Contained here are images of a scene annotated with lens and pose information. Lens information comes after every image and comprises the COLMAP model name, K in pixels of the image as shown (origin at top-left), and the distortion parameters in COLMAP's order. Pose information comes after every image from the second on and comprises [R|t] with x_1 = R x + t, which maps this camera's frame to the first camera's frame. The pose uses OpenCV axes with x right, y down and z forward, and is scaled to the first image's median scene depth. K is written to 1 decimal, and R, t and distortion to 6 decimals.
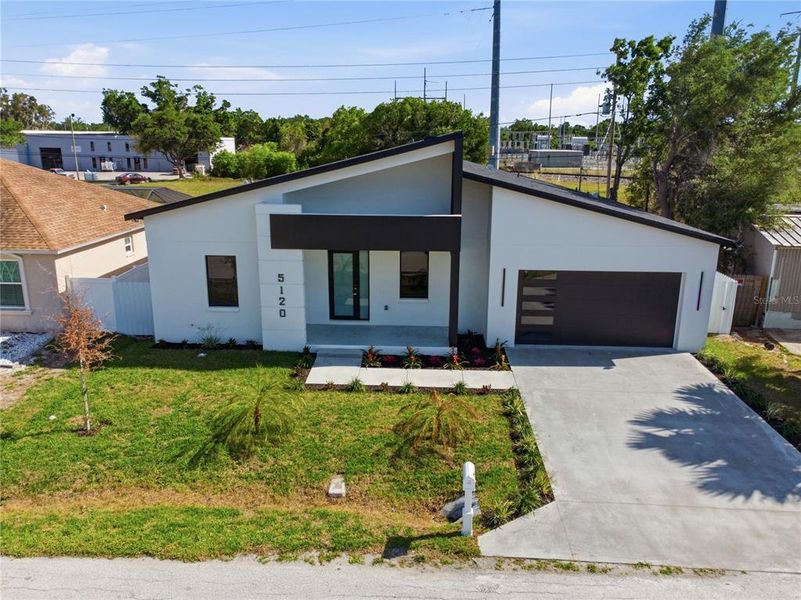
lens RADIAL K [[629.1, 0, 400.5], [0, 629.1, 300.0], [0, 0, 1]] dist [0.020673, 0.001238]
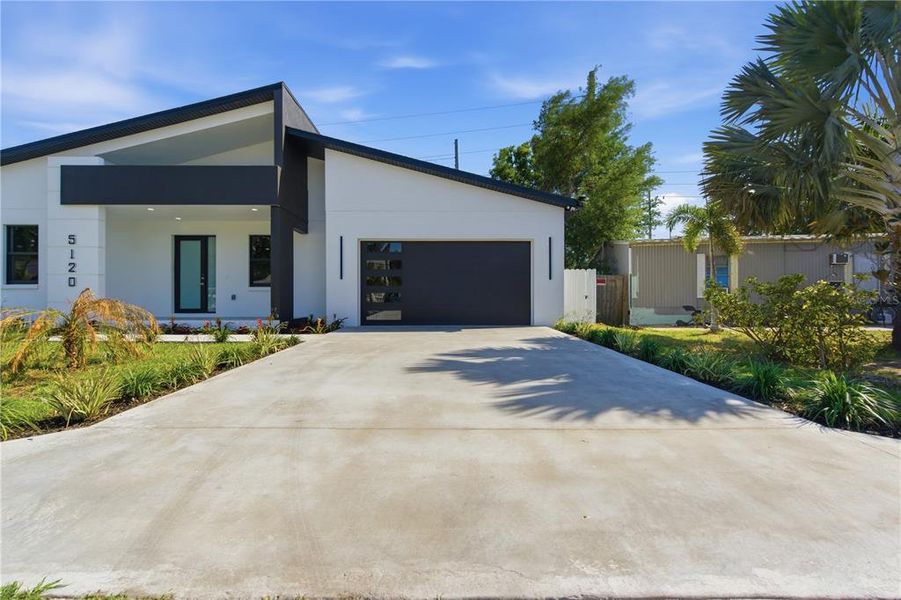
lens RADIAL K [[404.5, 0, 449.2], [0, 404.5, 299.3], [0, 0, 1]] dist [-0.001067, -0.000160]
pose [[0.998178, -0.007203, 0.059899, 0.291301], [0.022183, 0.967116, -0.253367, 0.194806], [-0.056104, 0.254235, 0.965514, 0.451727]]
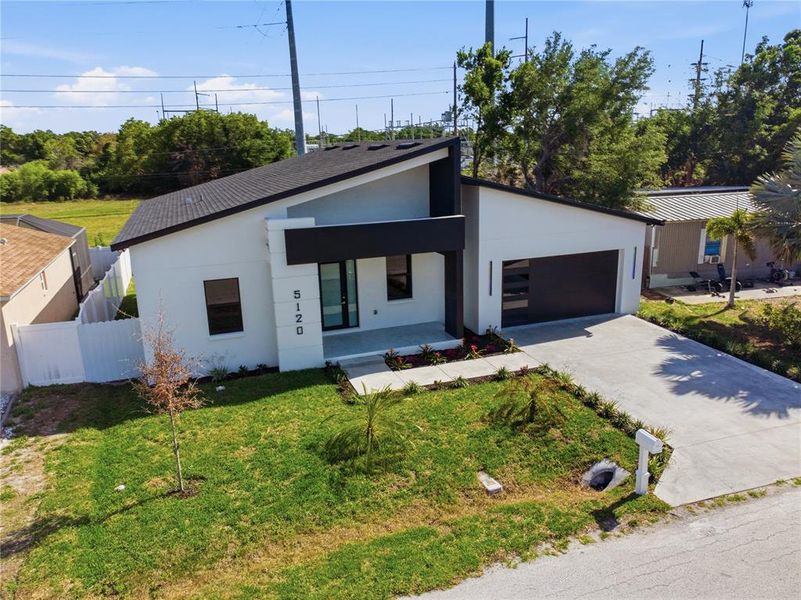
lens RADIAL K [[590.7, 0, 400.5], [0, 590.7, 300.0], [0, 0, 1]] dist [0.005504, 0.036427]
pose [[0.926420, -0.126900, 0.354460, -0.362392], [0.126806, 0.991647, 0.023597, -0.027679], [-0.354493, 0.023086, 0.934773, 0.094737]]
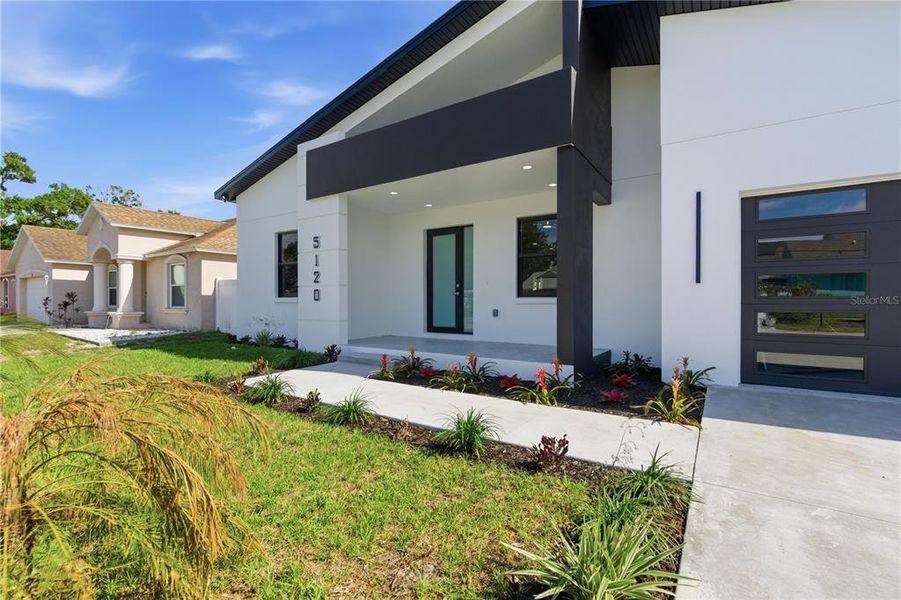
lens RADIAL K [[407.7, 0, 449.6], [0, 407.7, 302.7], [0, 0, 1]] dist [0.002129, 0.000059]
pose [[0.855294, -0.004153, -0.518127, 0.167005], [-0.123572, 0.969479, -0.211756, 0.105594], [0.503192, 0.245140, 0.828676, 0.711419]]
